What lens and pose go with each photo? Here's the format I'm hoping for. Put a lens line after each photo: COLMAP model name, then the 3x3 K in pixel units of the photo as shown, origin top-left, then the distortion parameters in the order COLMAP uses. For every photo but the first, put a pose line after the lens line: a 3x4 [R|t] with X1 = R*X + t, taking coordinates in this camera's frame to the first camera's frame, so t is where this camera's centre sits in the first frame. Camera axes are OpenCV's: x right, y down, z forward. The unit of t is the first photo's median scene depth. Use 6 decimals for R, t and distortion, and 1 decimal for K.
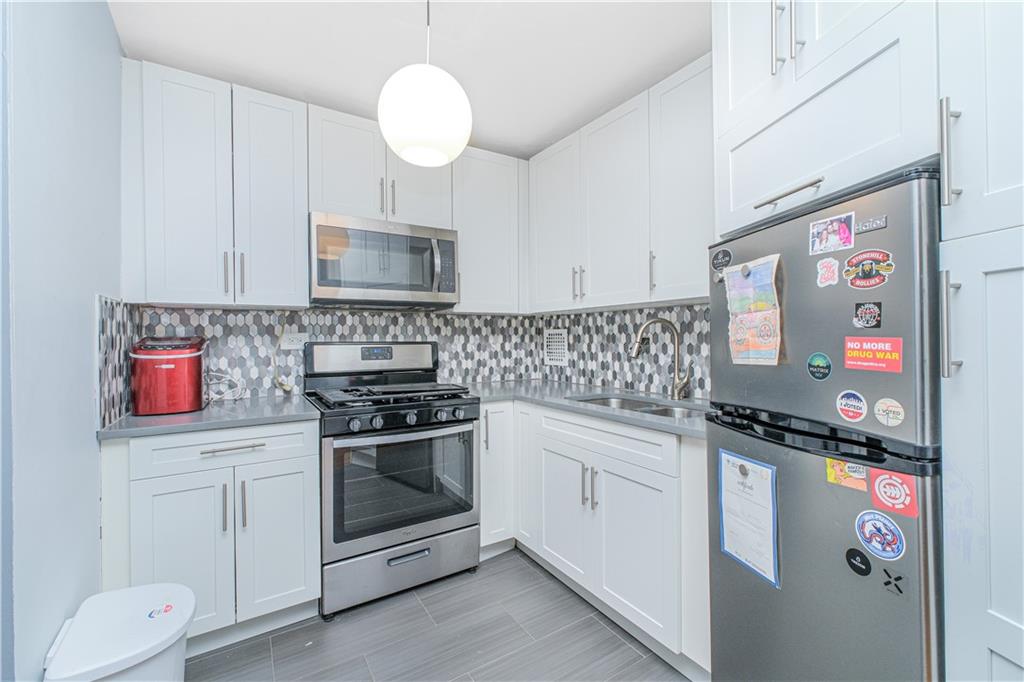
lens RADIAL K [[430.5, 0, 515.0], [0, 430.5, 340.1], [0, 0, 1]] dist [0.002293, -0.000569]
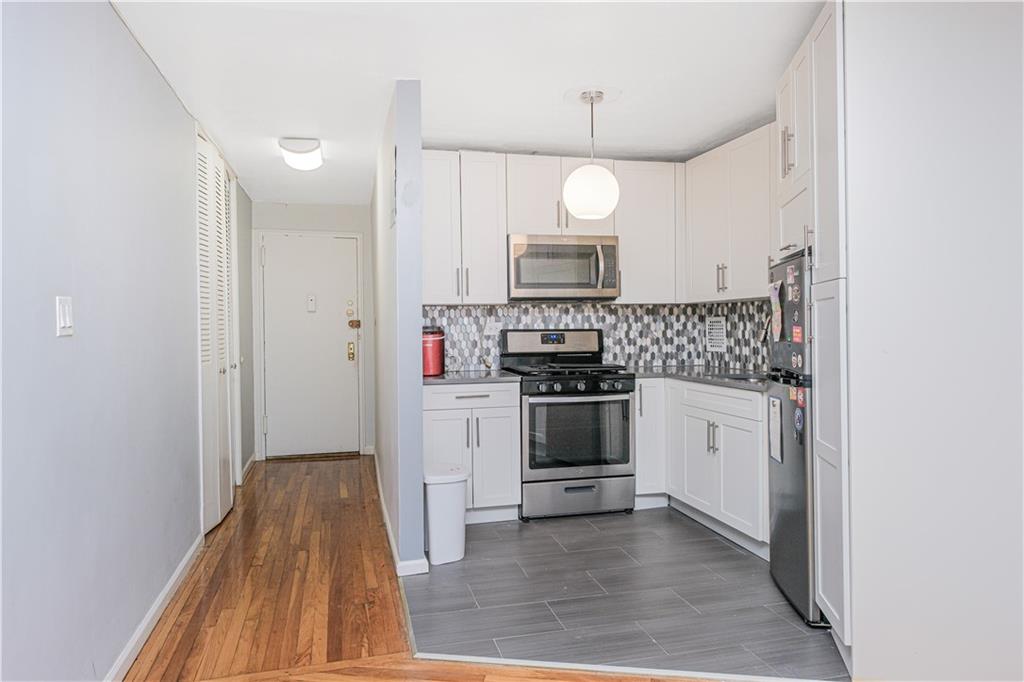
lens RADIAL K [[683.2, 0, 512.9], [0, 683.2, 337.5], [0, 0, 1]] dist [-0.001266, 0.000193]
pose [[0.946994, 0.002127, -0.321245, 0.189739], [0.002956, 0.999878, 0.015335, -0.002539], [0.321238, -0.015471, 0.946872, -0.852722]]
